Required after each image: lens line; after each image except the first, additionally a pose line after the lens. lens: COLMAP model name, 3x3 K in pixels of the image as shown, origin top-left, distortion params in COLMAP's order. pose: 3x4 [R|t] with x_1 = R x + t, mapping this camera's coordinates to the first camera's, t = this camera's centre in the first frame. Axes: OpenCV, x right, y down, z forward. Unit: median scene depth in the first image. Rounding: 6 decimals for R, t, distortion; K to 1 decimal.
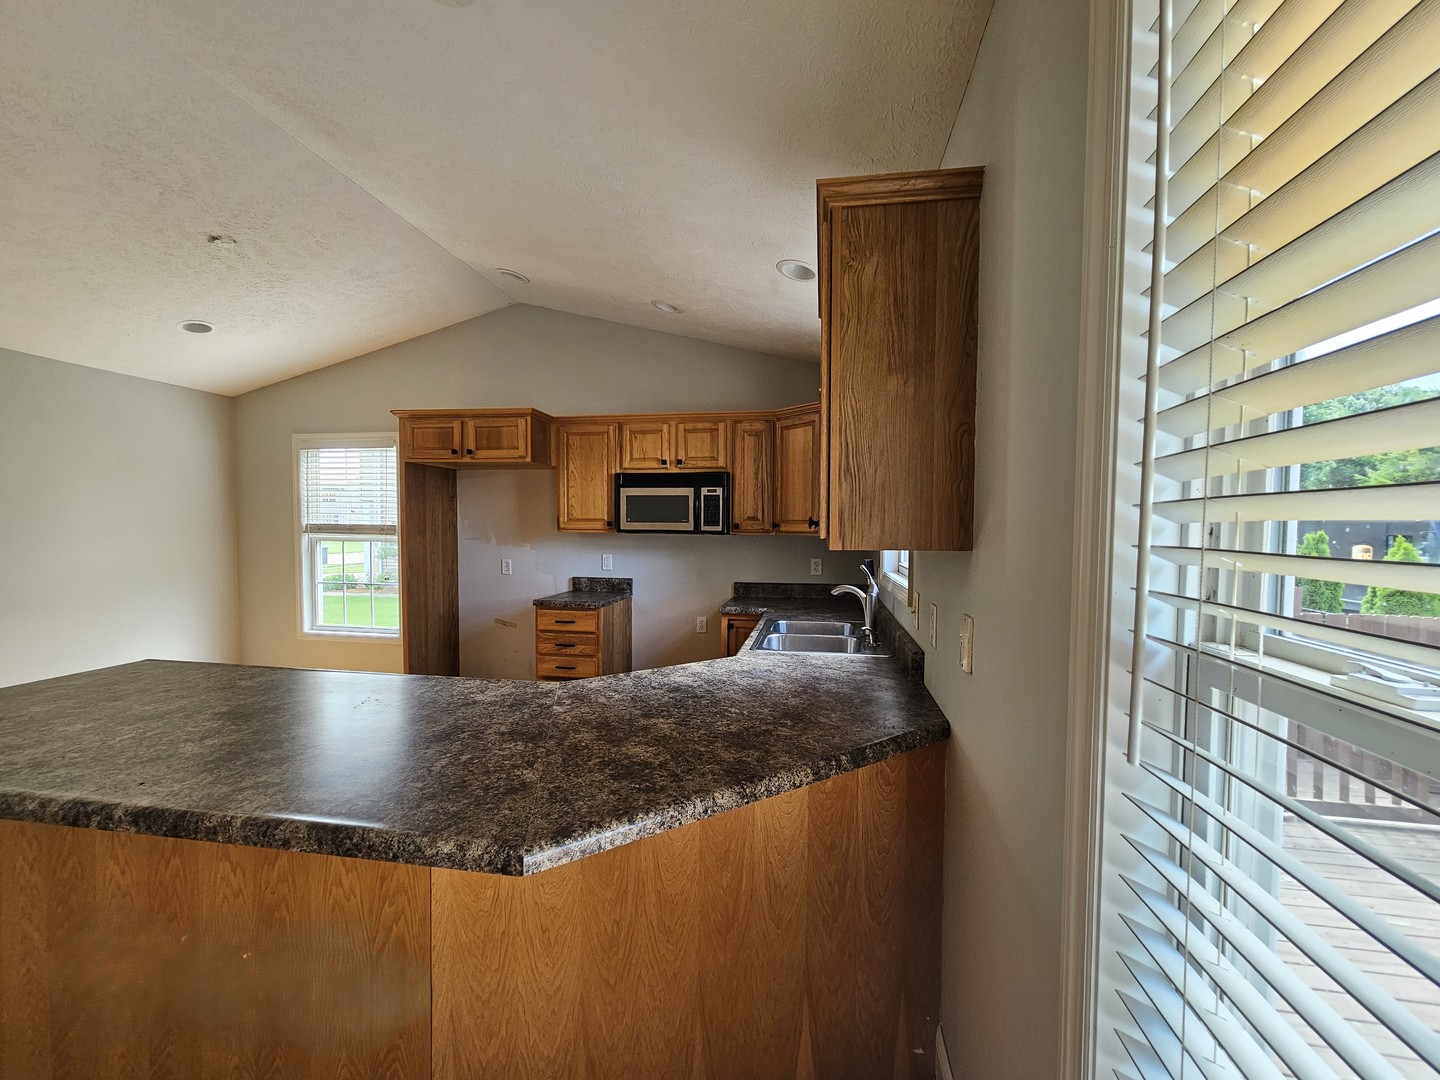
lens RADIAL K [[588.7, 0, 720.4], [0, 588.7, 547.4], [0, 0, 1]] dist [-0.000719, 0.000058]
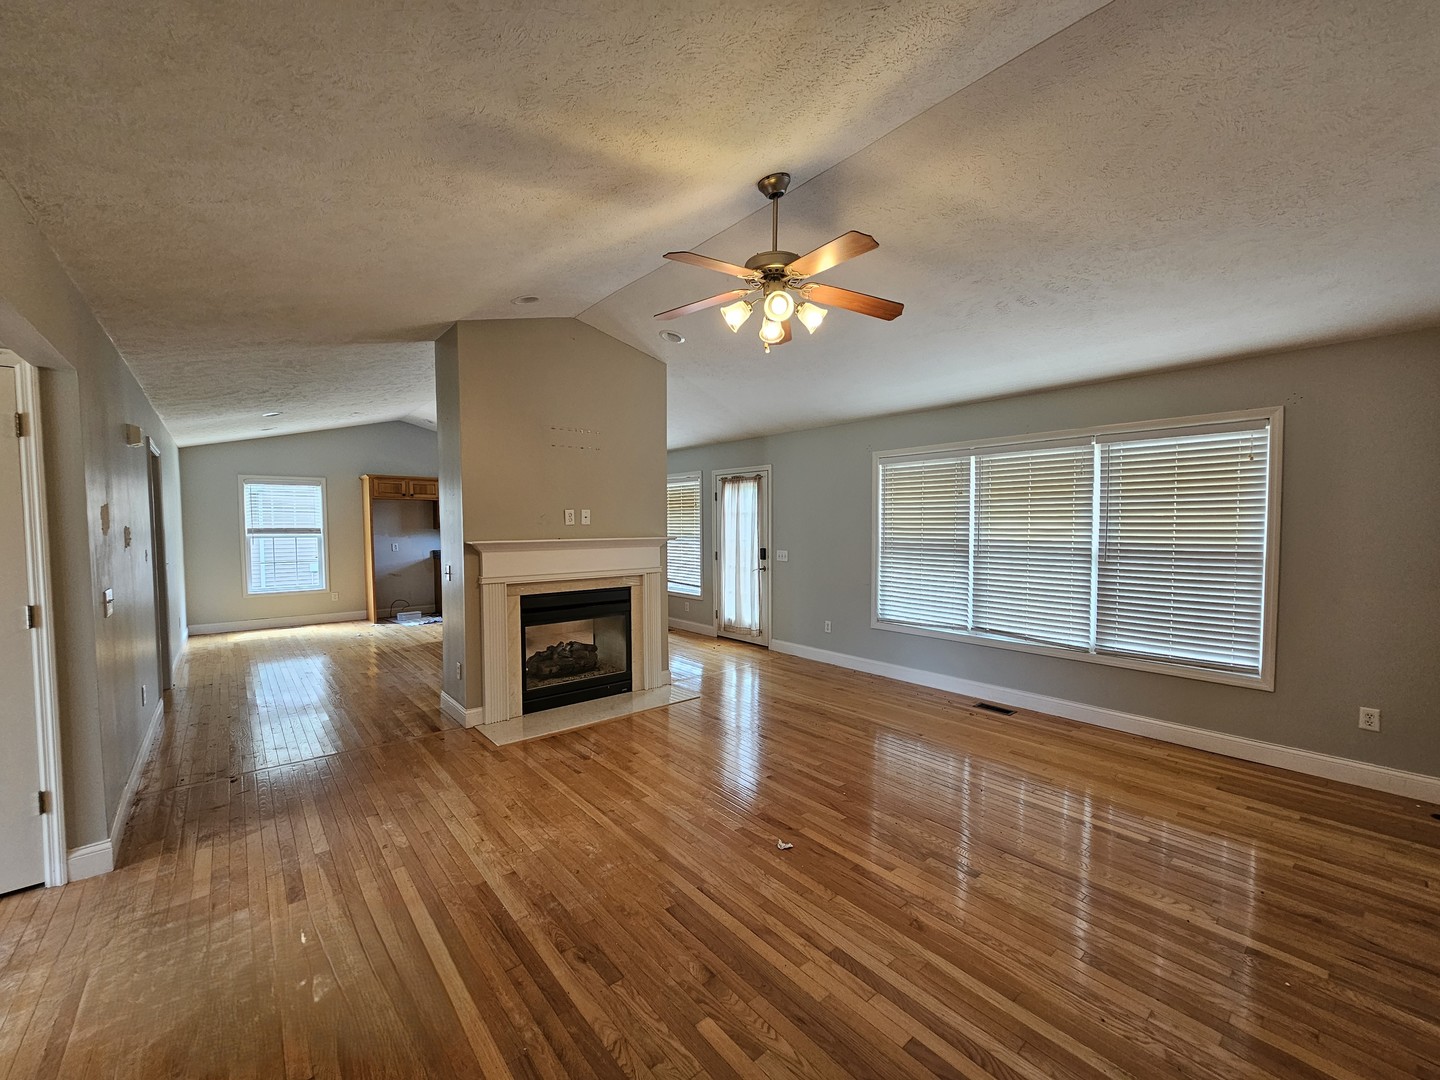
lens RADIAL K [[588.7, 0, 720.4], [0, 588.7, 547.4], [0, 0, 1]] dist [-0.000719, 0.000058]
pose [[0.646368, -0.045496, 0.761668, -1.370080], [0.040345, 0.998862, 0.025427, 0.030828], [-0.761959, 0.014294, 0.647468, -1.365747]]
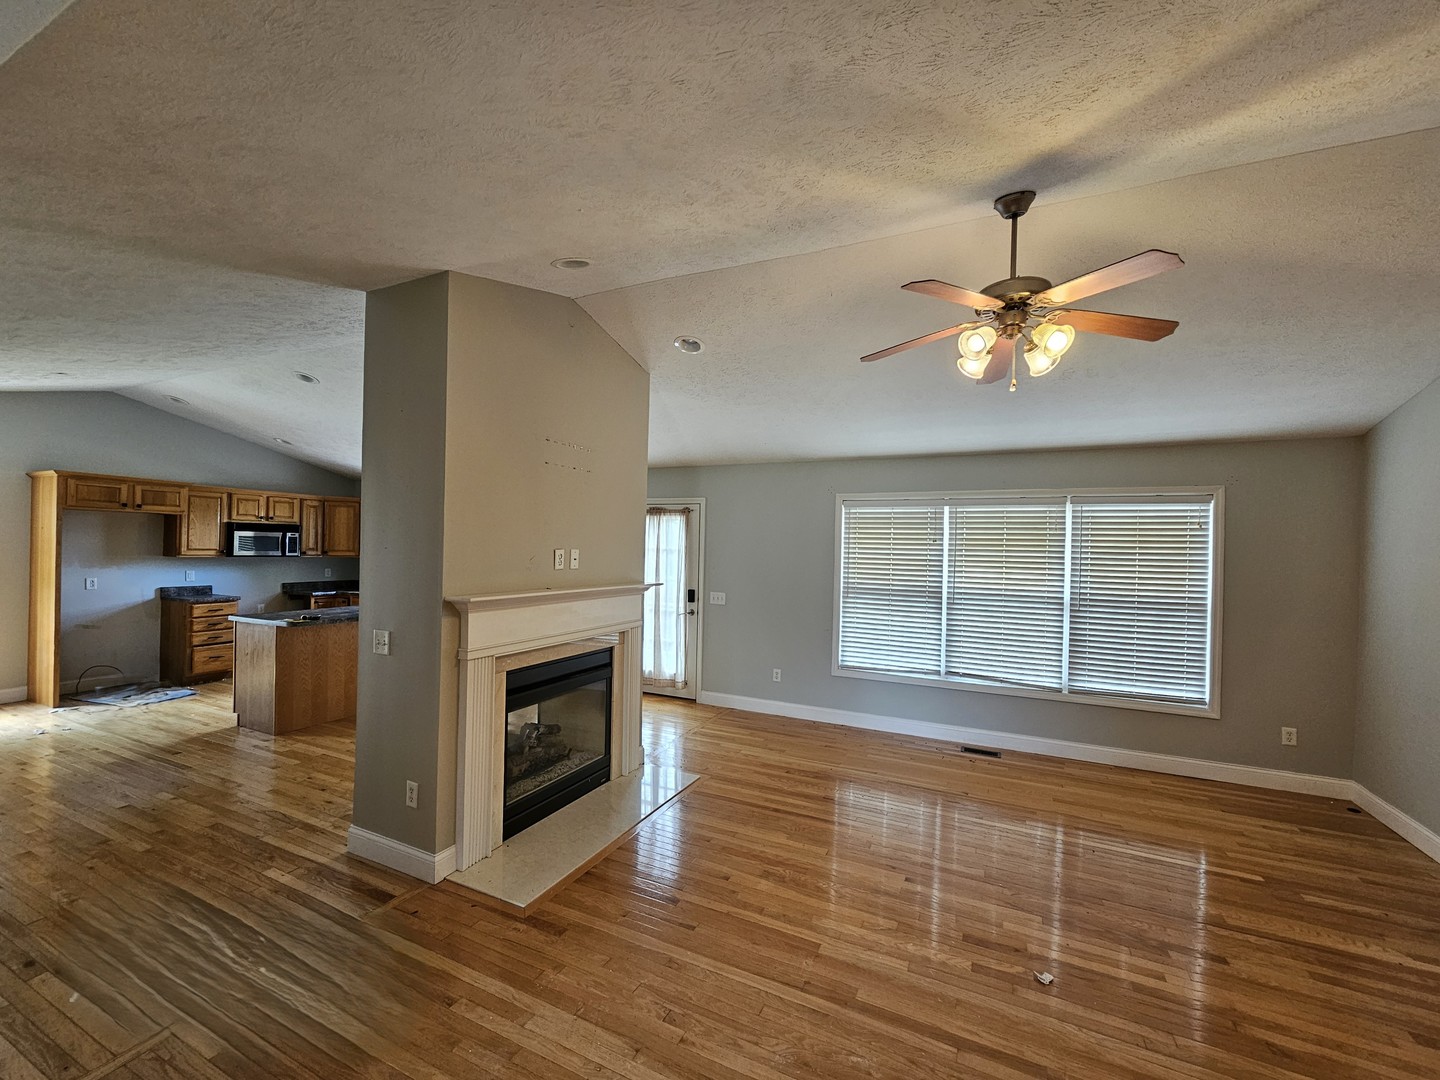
lens RADIAL K [[588.7, 0, 720.4], [0, 588.7, 547.4], [0, 0, 1]] dist [-0.000719, 0.000058]
pose [[0.270570, -0.001826, 0.962699, -1.448343], [0.017859, 0.999836, -0.003123, -0.022747], [-0.962535, 0.018038, 0.270558, -0.839951]]
